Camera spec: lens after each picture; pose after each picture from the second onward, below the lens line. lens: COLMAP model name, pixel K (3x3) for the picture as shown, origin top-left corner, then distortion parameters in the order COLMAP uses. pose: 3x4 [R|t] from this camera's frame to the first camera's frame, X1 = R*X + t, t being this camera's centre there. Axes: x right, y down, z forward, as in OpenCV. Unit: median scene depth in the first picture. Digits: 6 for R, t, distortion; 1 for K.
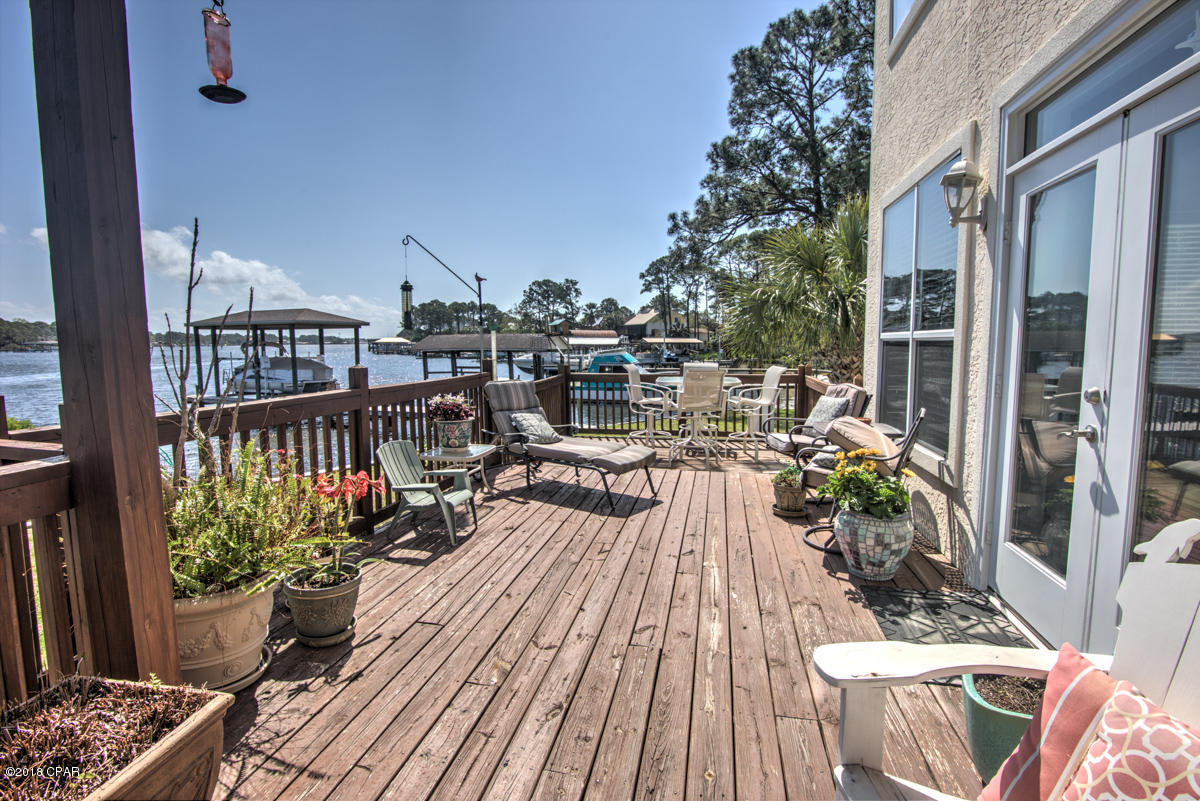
lens RADIAL K [[584.9, 0, 598.6], [0, 584.9, 399.1], [0, 0, 1]] dist [-0.020806, -0.000199]
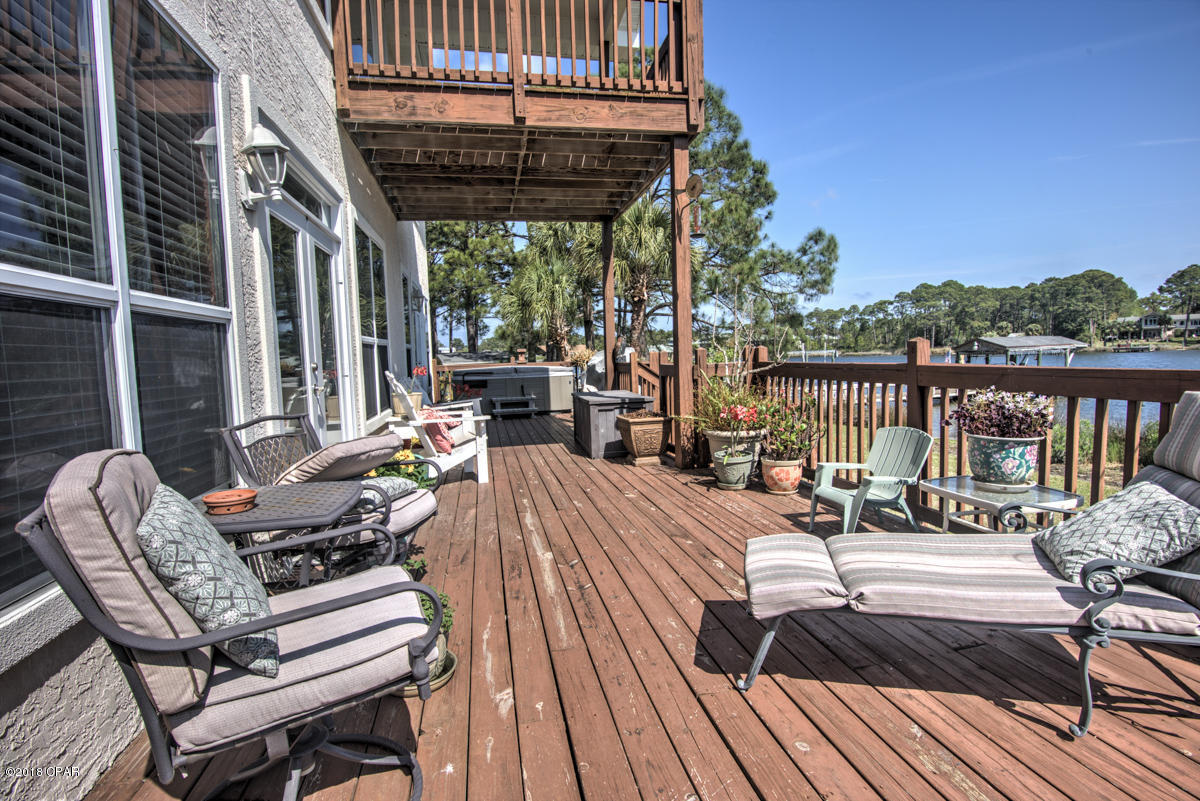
lens RADIAL K [[584.9, 0, 598.6], [0, 584.9, 399.1], [0, 0, 1]] dist [-0.020806, -0.000199]
pose [[-0.920194, 0.064866, -0.386050, 0.458508], [-0.000144, 0.986120, 0.166037, -0.129327], [0.391462, 0.152842, -0.907412, 1.835969]]
